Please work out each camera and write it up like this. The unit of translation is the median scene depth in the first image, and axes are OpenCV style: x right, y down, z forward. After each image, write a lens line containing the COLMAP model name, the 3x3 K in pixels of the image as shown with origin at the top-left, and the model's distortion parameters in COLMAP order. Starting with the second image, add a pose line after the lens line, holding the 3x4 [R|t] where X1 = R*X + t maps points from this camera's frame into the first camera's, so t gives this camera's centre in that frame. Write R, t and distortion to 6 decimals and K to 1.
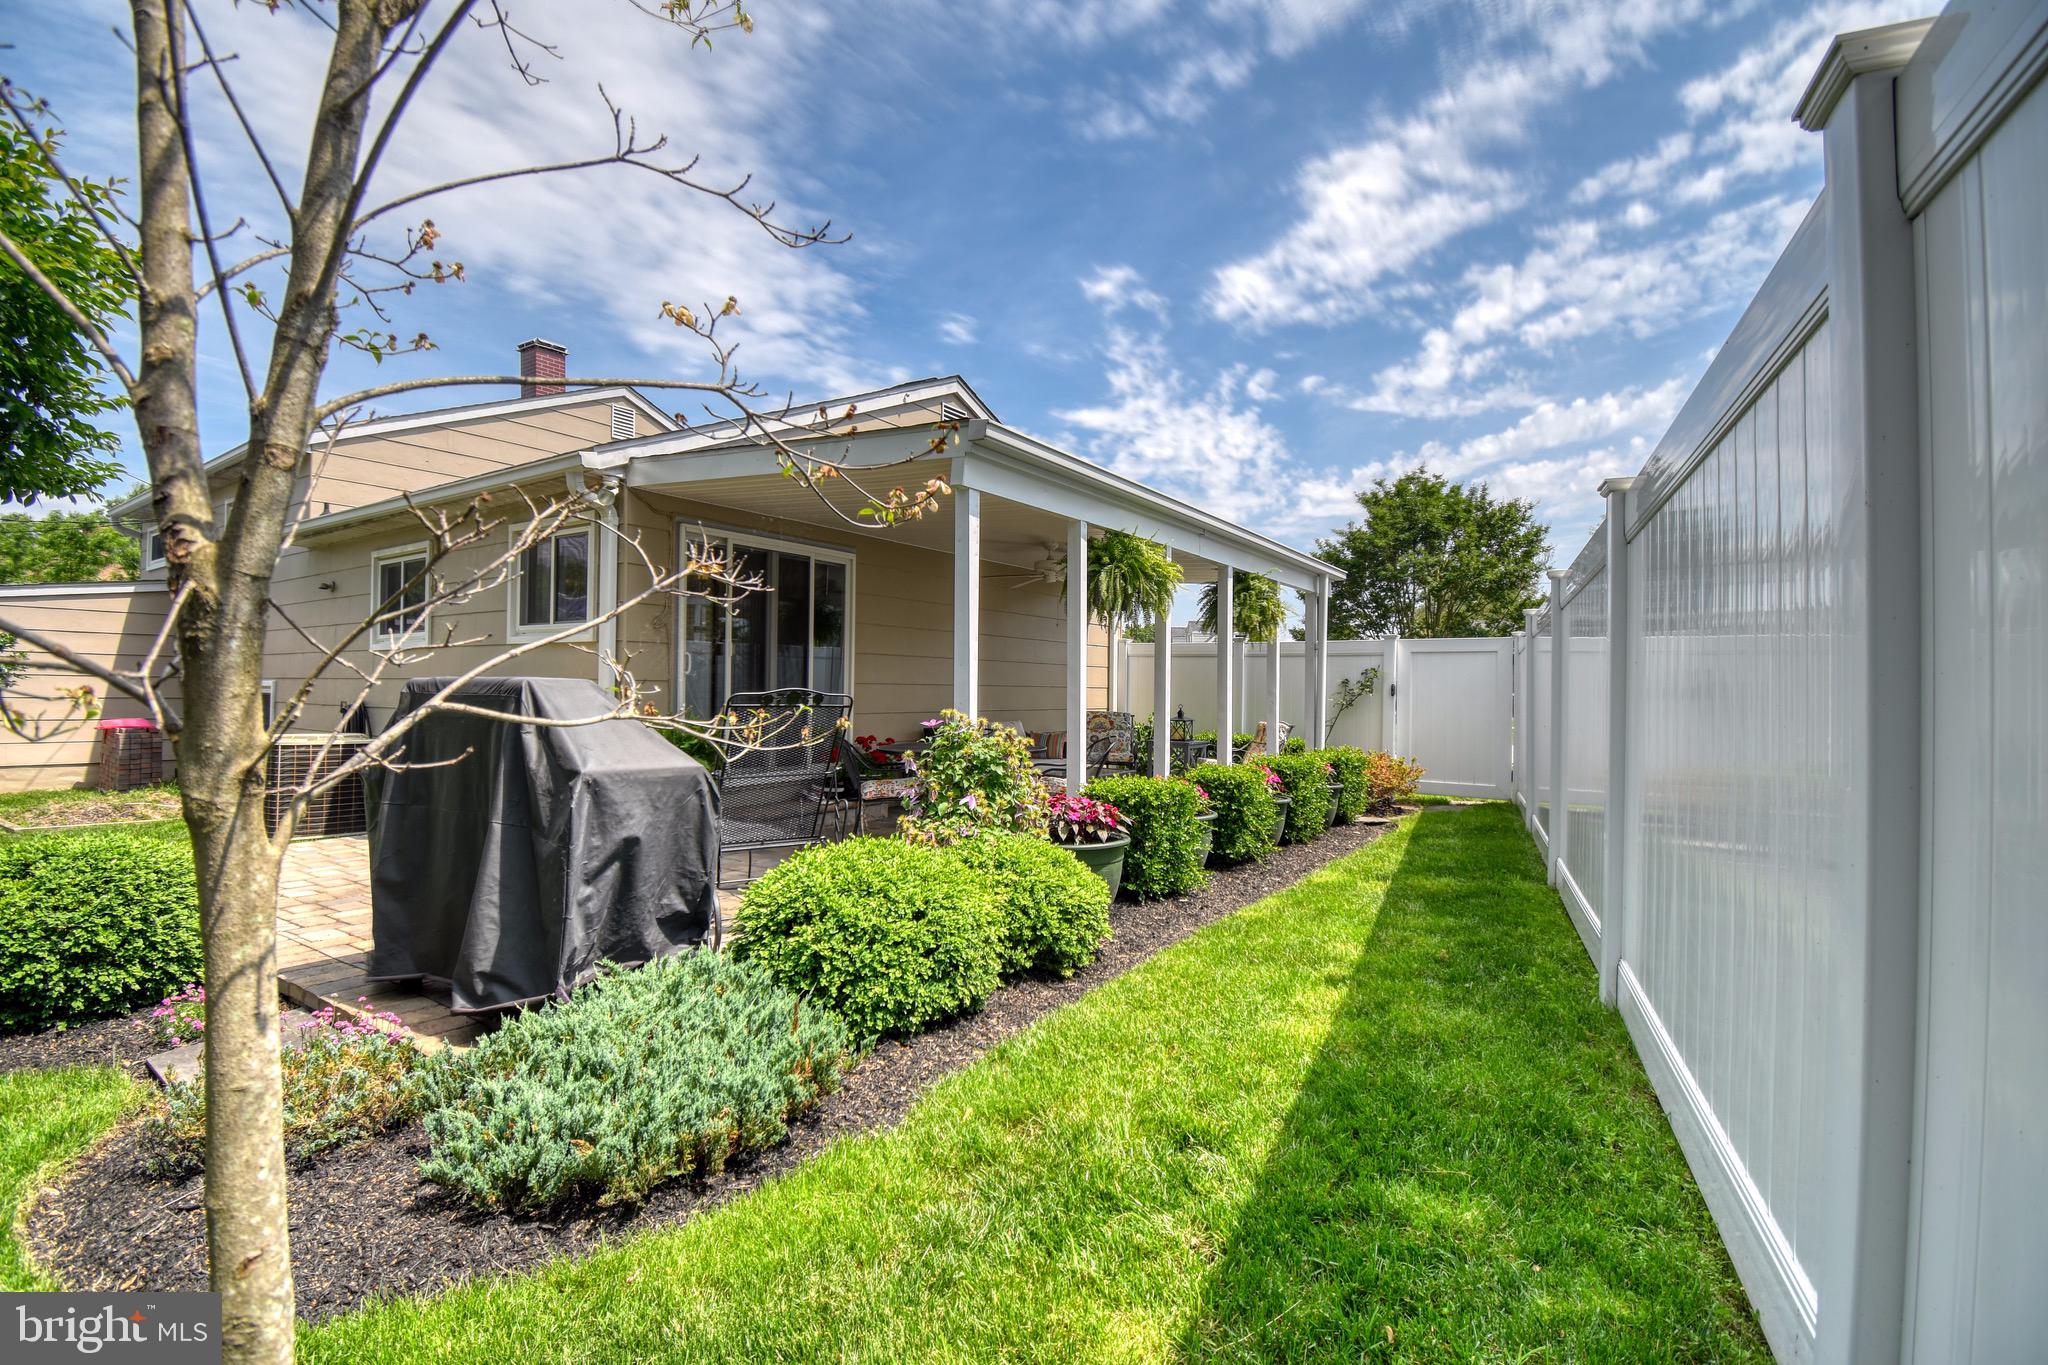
lens RADIAL K [[920.2, 0, 997.7], [0, 920.2, 681.1], [0, 0, 1]] dist [0.013059, -0.024994]
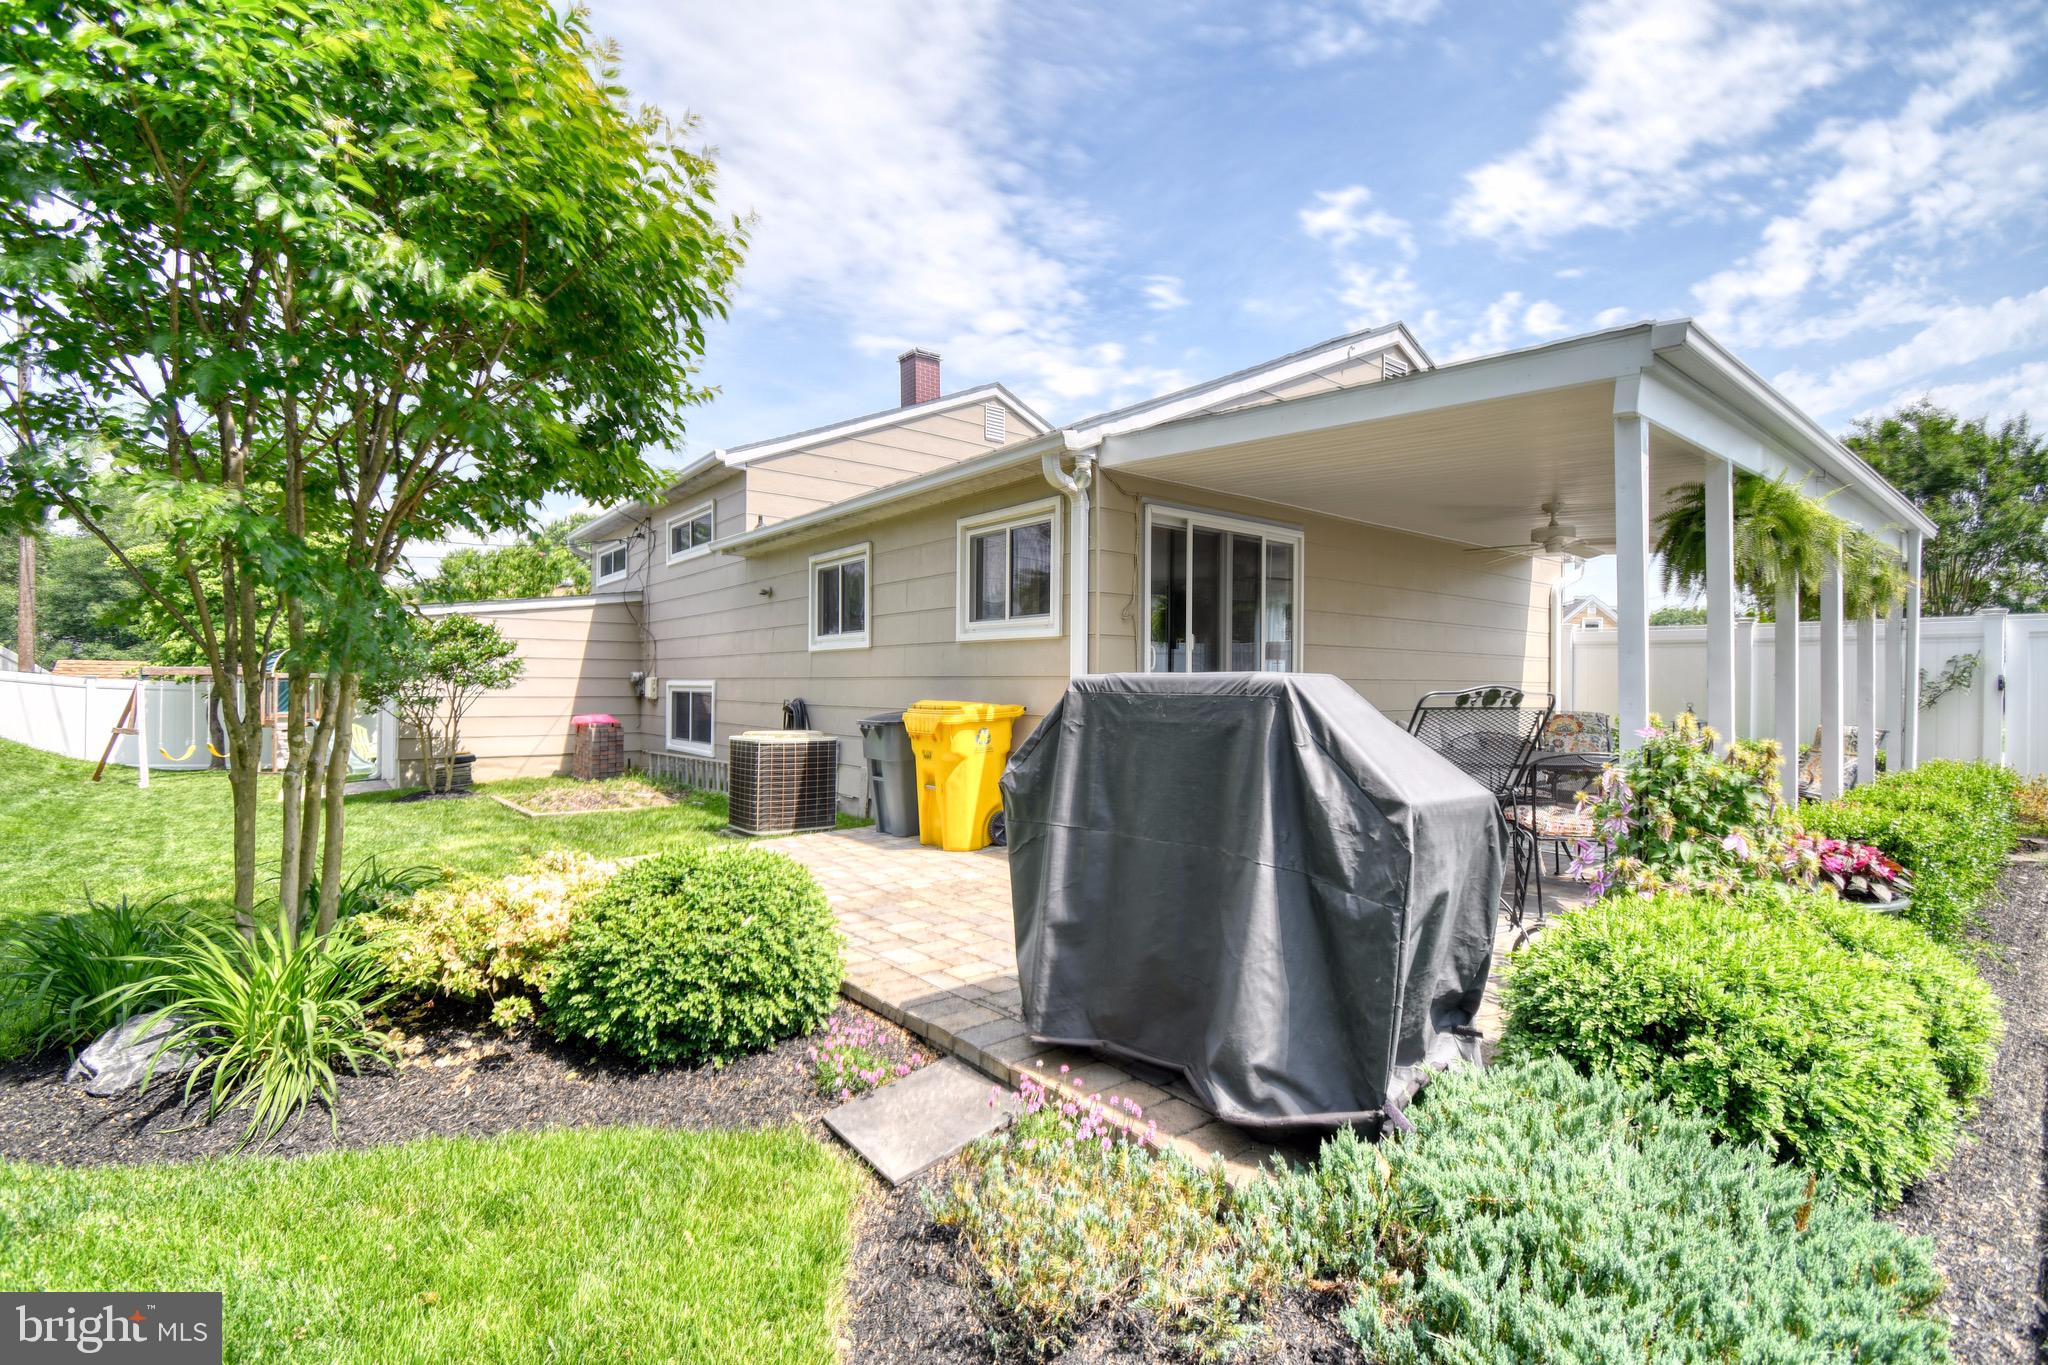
lens RADIAL K [[920.2, 0, 997.7], [0, 920.2, 681.1], [0, 0, 1]] dist [0.013059, -0.024994]
pose [[0.953597, -0.006138, -0.301022, -0.460465], [0.007152, 0.999972, 0.002269, -0.001468], [0.301000, -0.004316, 0.953614, 0.187942]]
